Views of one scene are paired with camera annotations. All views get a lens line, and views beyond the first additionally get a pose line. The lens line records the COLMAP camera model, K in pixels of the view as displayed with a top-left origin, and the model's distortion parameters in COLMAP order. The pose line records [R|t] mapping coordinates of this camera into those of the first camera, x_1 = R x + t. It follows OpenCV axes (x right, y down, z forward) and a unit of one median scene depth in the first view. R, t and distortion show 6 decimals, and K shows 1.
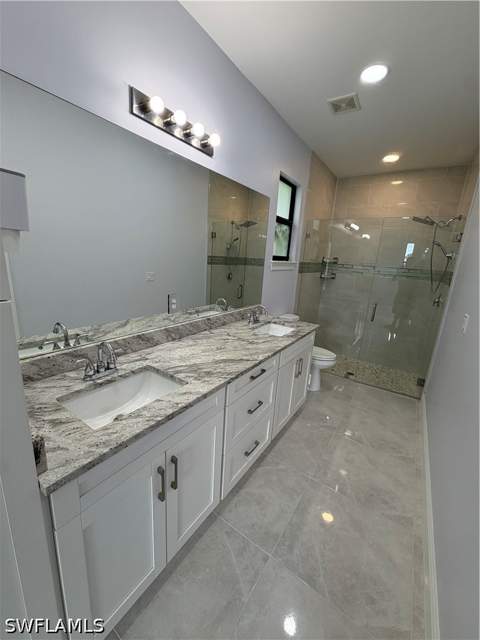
lens RADIAL K [[255.5, 0, 240.0], [0, 255.5, 320.0], [0, 0, 1]] dist [-0.001490, -0.000274]
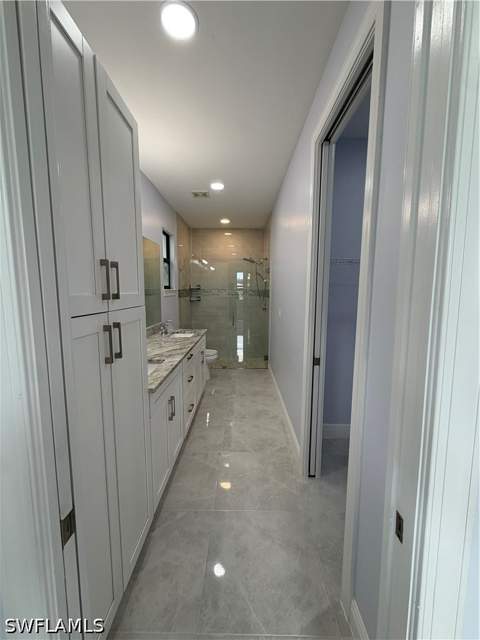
lens RADIAL K [[255.5, 0, 240.0], [0, 255.5, 320.0], [0, 0, 1]] dist [-0.001490, -0.000274]
pose [[0.831392, -0.119337, 0.542722, -0.256030], [0.176286, 0.982860, -0.053934, 0.061081], [-0.526983, 0.140515, 0.838179, -0.278848]]
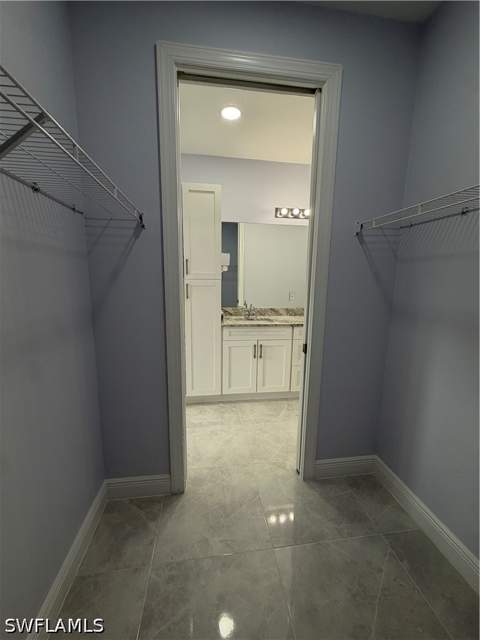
lens RADIAL K [[255.5, 0, 240.0], [0, 255.5, 320.0], [0, 0, 1]] dist [-0.001490, -0.000274]
pose [[0.670939, 0.074934, -0.737716, 0.510344], [-0.147286, 0.988525, -0.033544, 0.130810], [0.726738, 0.131161, 0.674277, -0.331052]]
